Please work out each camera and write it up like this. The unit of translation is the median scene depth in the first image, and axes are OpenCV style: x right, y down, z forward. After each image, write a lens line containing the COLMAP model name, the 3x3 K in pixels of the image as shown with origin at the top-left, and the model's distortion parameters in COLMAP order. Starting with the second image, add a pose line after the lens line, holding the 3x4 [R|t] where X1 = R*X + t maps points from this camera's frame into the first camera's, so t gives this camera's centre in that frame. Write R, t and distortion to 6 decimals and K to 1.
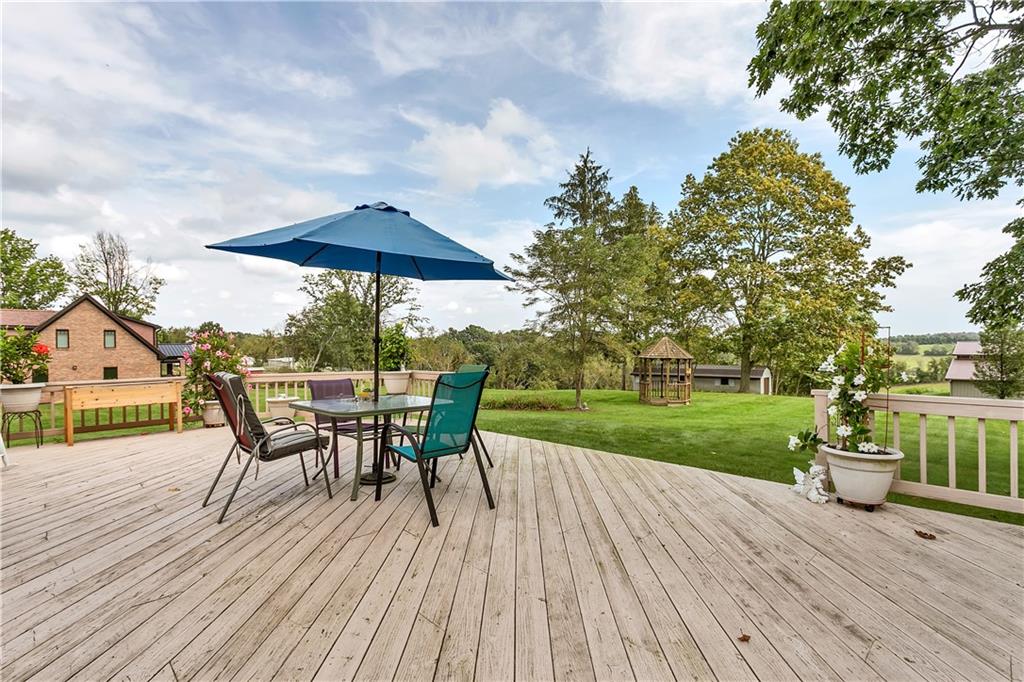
lens RADIAL K [[497.3, 0, 515.7], [0, 497.3, 348.7], [0, 0, 1]] dist [0.000613, 0.000242]
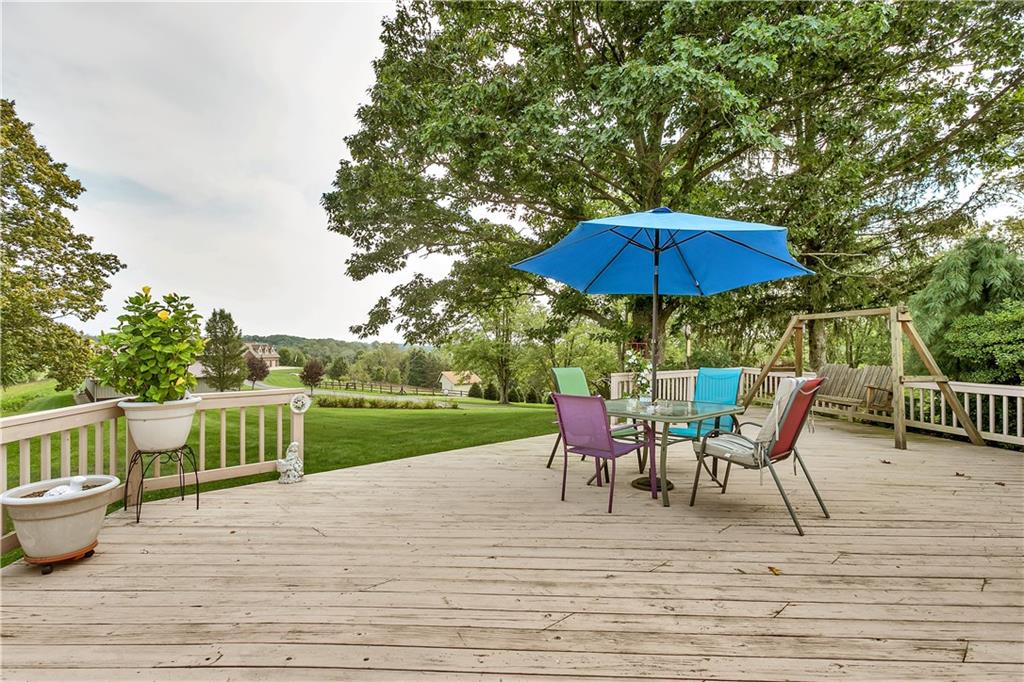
lens RADIAL K [[497.3, 0, 515.7], [0, 497.3, 348.7], [0, 0, 1]] dist [0.000613, 0.000242]
pose [[0.014222, 0.000785, 0.999899, -0.270758], [-0.000084, 1.000000, -0.000784, -0.001276], [-0.999899, -0.000073, 0.014222, 0.268620]]
